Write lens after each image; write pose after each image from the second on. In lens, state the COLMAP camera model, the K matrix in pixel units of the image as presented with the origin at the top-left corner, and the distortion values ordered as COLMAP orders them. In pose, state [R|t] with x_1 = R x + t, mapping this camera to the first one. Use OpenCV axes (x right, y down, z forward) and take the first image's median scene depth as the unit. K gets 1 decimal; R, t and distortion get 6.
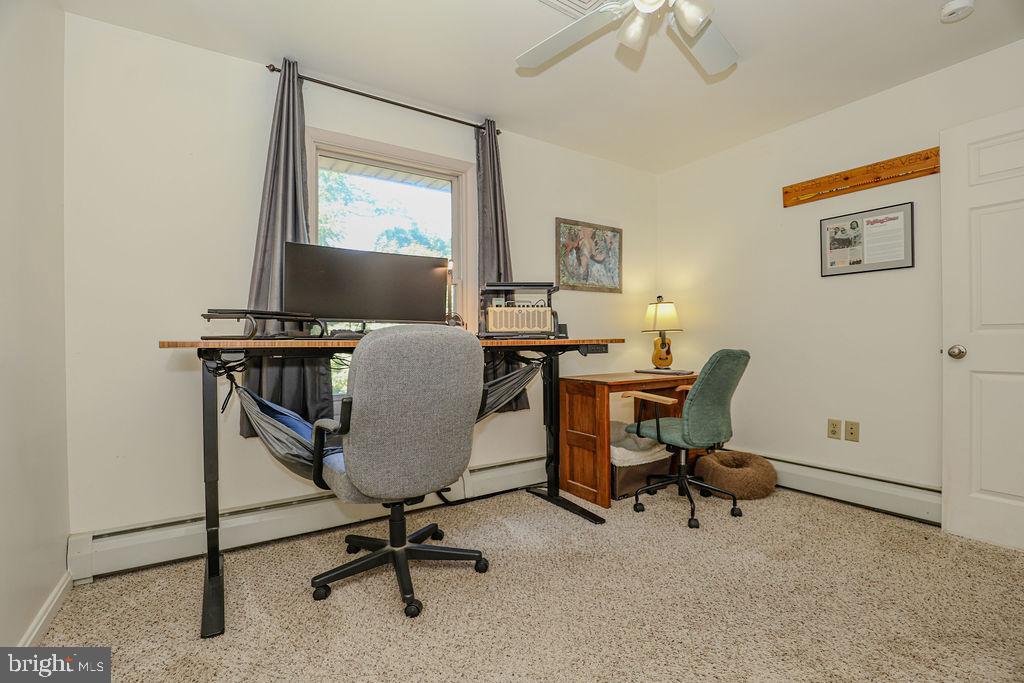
lens RADIAL K [[458.2, 0, 512.0], [0, 458.2, 341.5], [0, 0, 1]] dist [-0.011508, -0.000114]
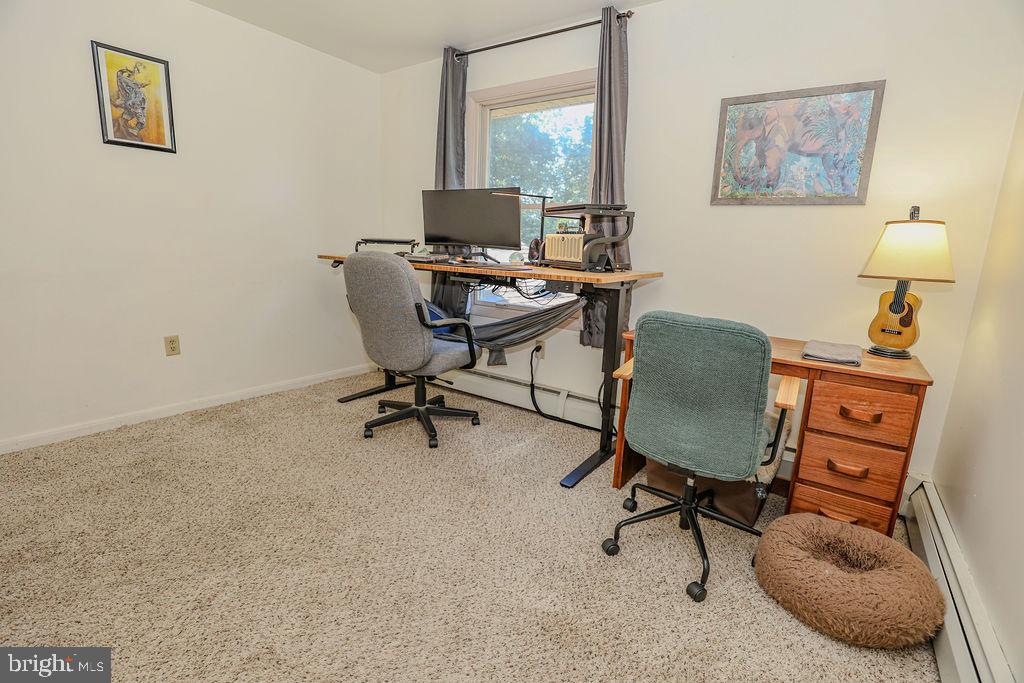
lens RADIAL K [[471.3, 0, 512.0], [0, 471.3, 341.5], [0, 0, 1]] dist [-0.037907, 0.000243]
pose [[0.386085, 0.196787, -0.901228, 0.655993], [-0.052790, 0.980093, 0.191393, -0.029024], [0.920951, -0.026318, 0.388788, 0.416737]]
